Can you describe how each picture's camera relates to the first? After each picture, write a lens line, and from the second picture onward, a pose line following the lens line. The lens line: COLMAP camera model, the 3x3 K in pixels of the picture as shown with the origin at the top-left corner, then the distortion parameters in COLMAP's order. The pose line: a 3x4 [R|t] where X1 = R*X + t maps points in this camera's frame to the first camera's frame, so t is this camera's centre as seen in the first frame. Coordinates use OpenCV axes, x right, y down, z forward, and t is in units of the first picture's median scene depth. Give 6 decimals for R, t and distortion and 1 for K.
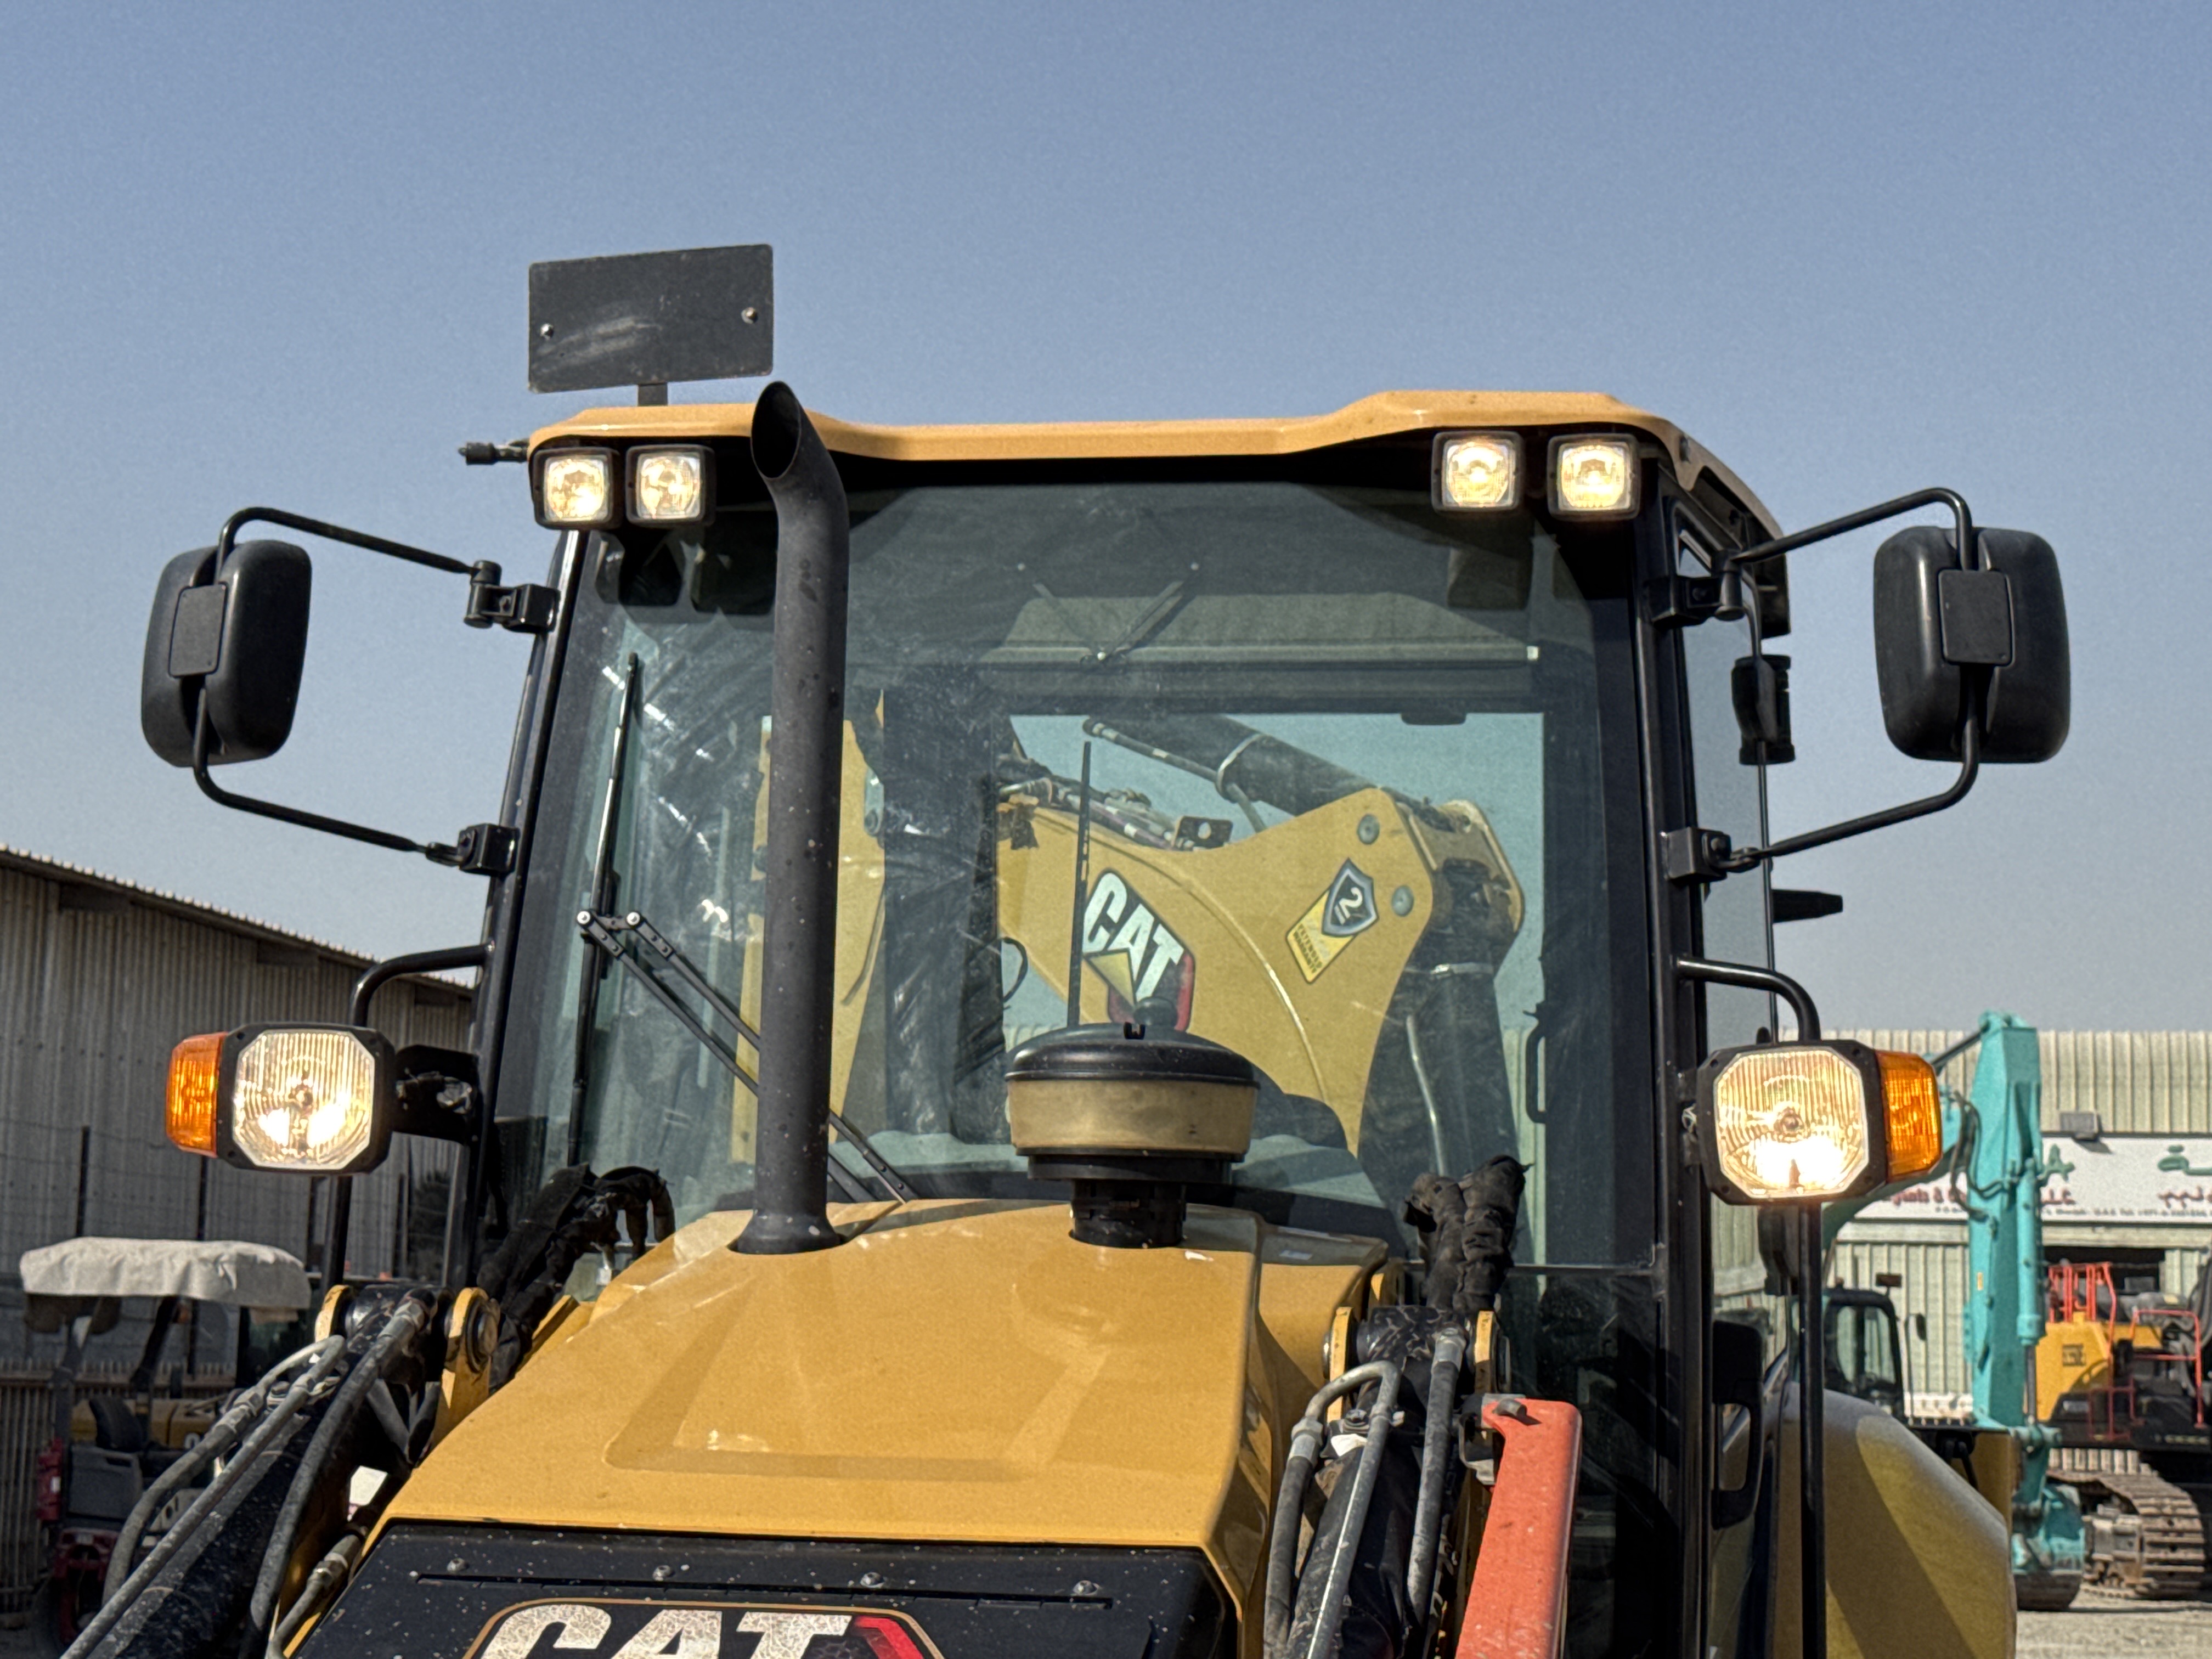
lens RADIAL K [[4157.1, 0, 1107.2], [0, 4157.1, 829.6], [0, 0, 1]] dist [-0.015439, 0.000000]
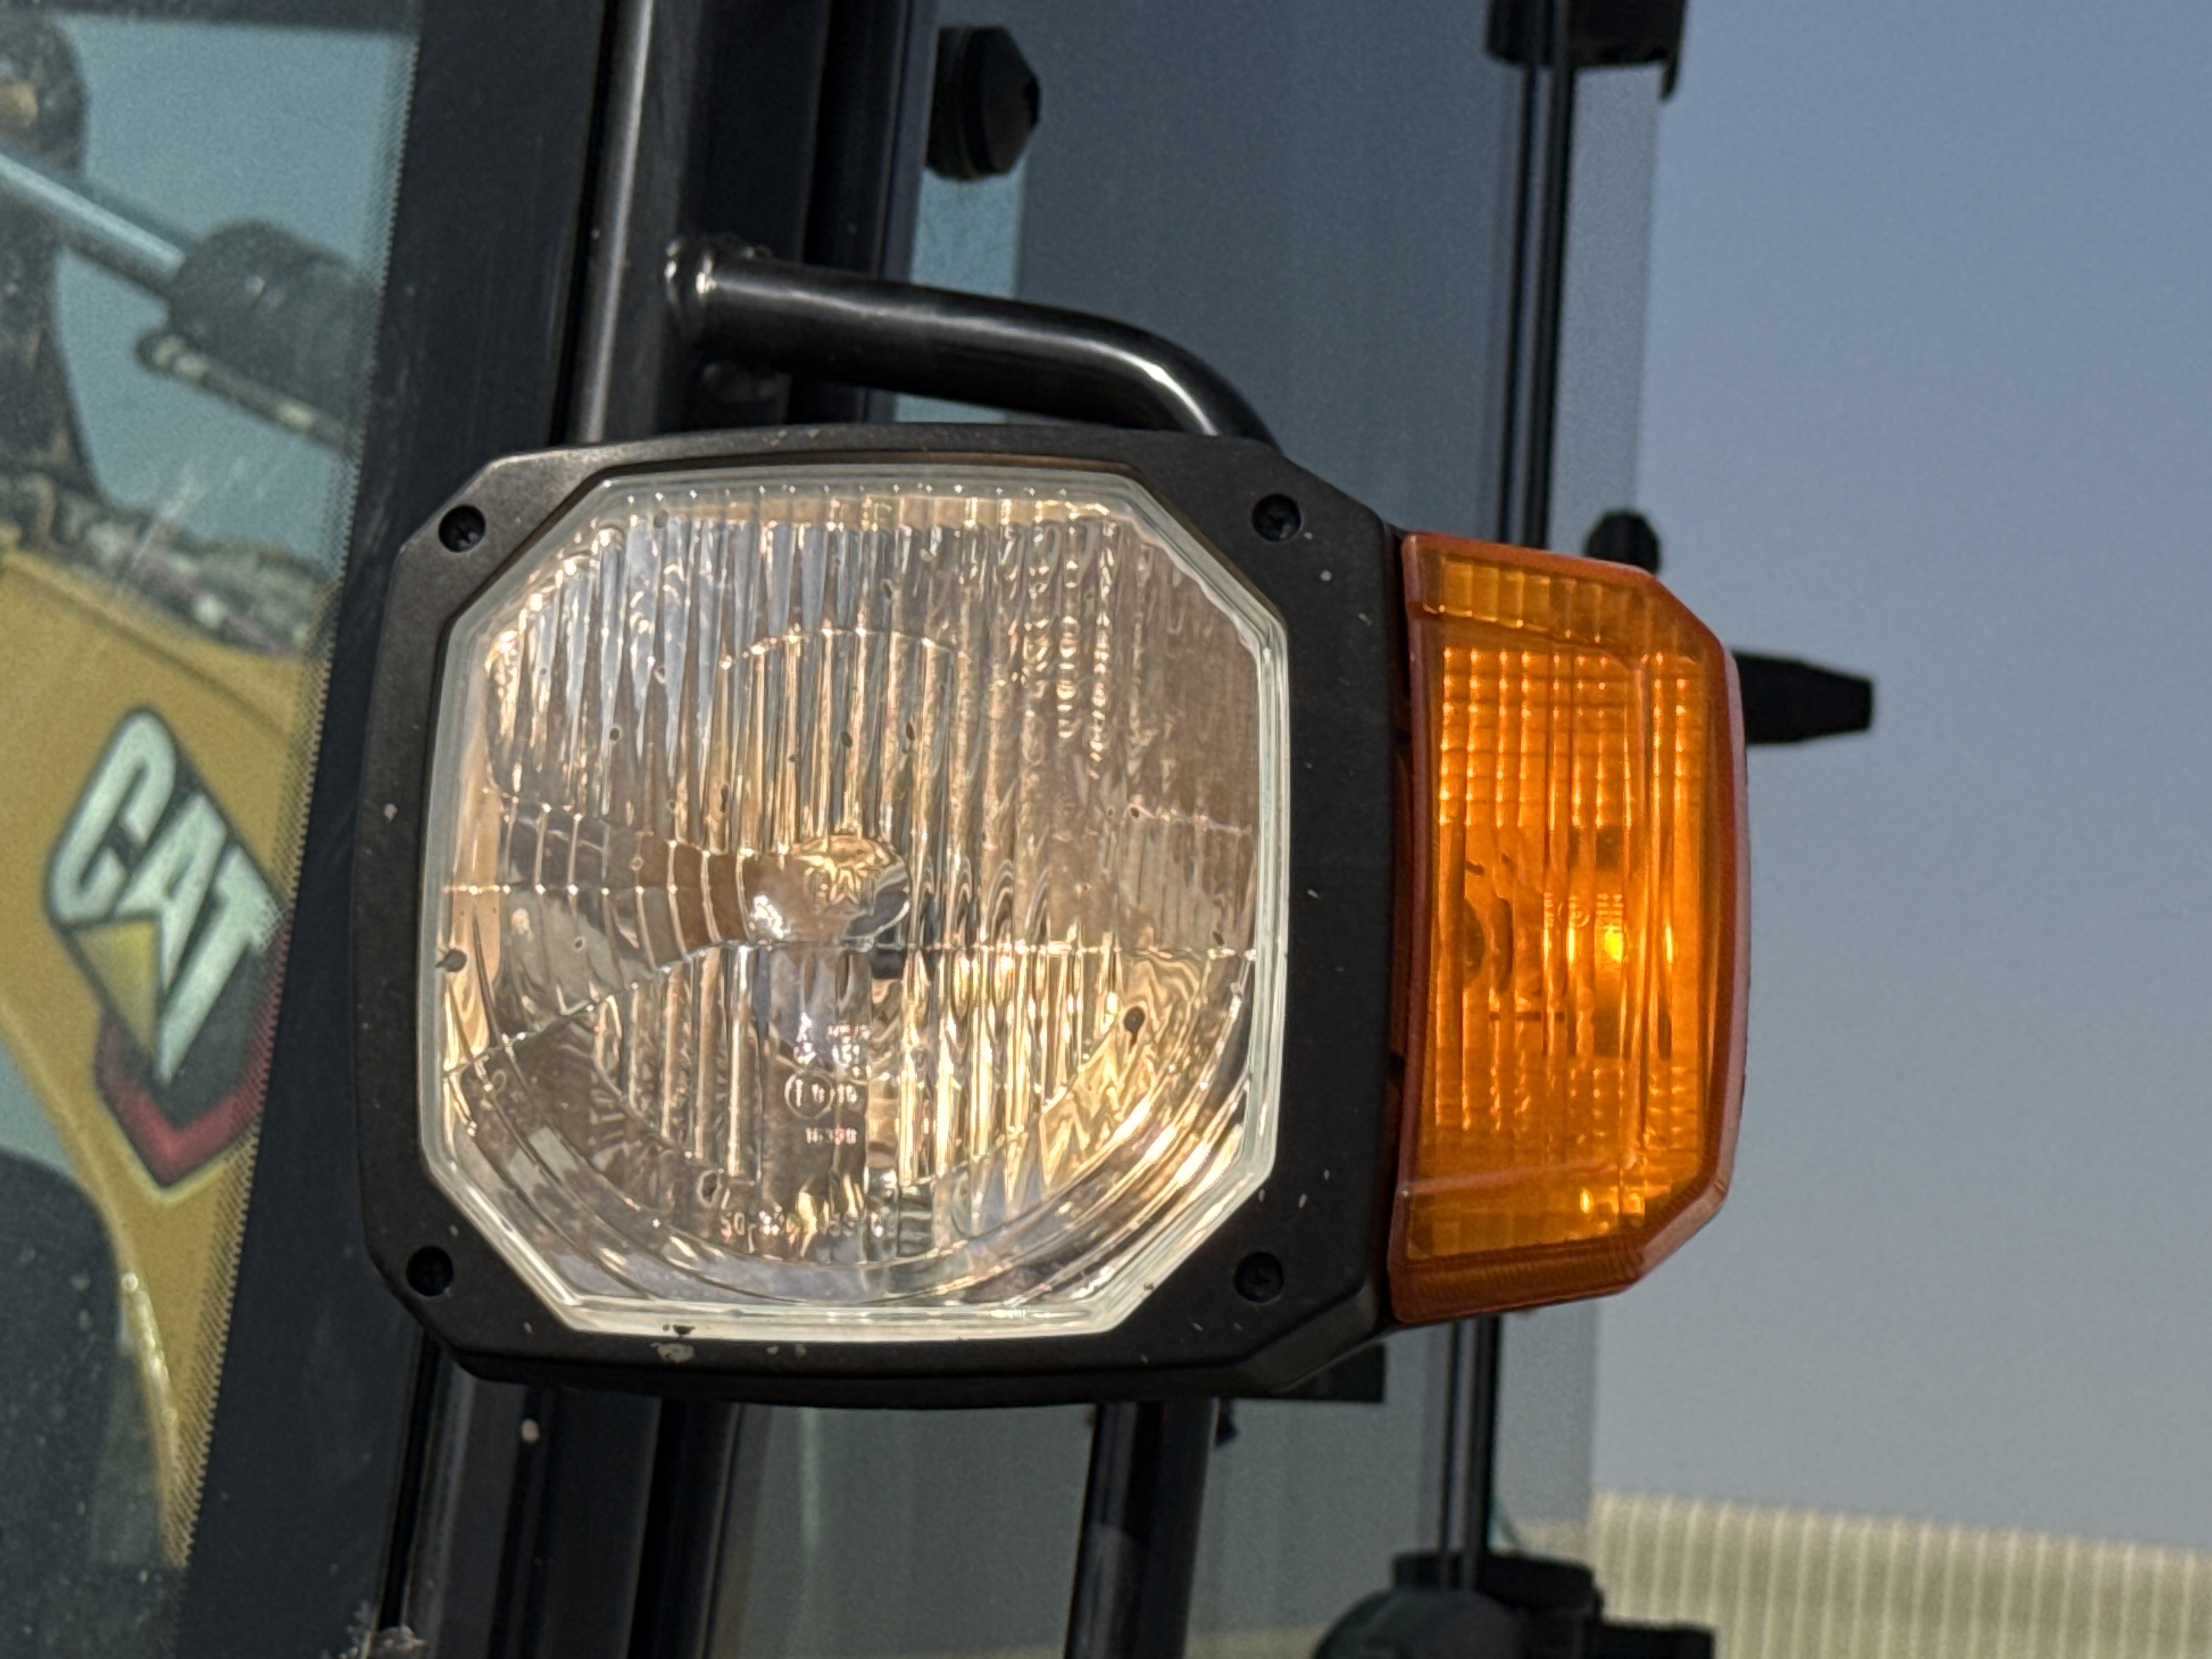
lens RADIAL K [[6579.1, 0, 1105.0], [0, 6579.1, 829.4], [0, 0, 1]] dist [0.025751, 0.000000]
pose [[0.996040, 0.088638, -0.006917, 0.094811], [-0.088868, 0.994896, -0.047789, 0.042265], [0.002646, 0.048214, 0.998834, 0.393122]]
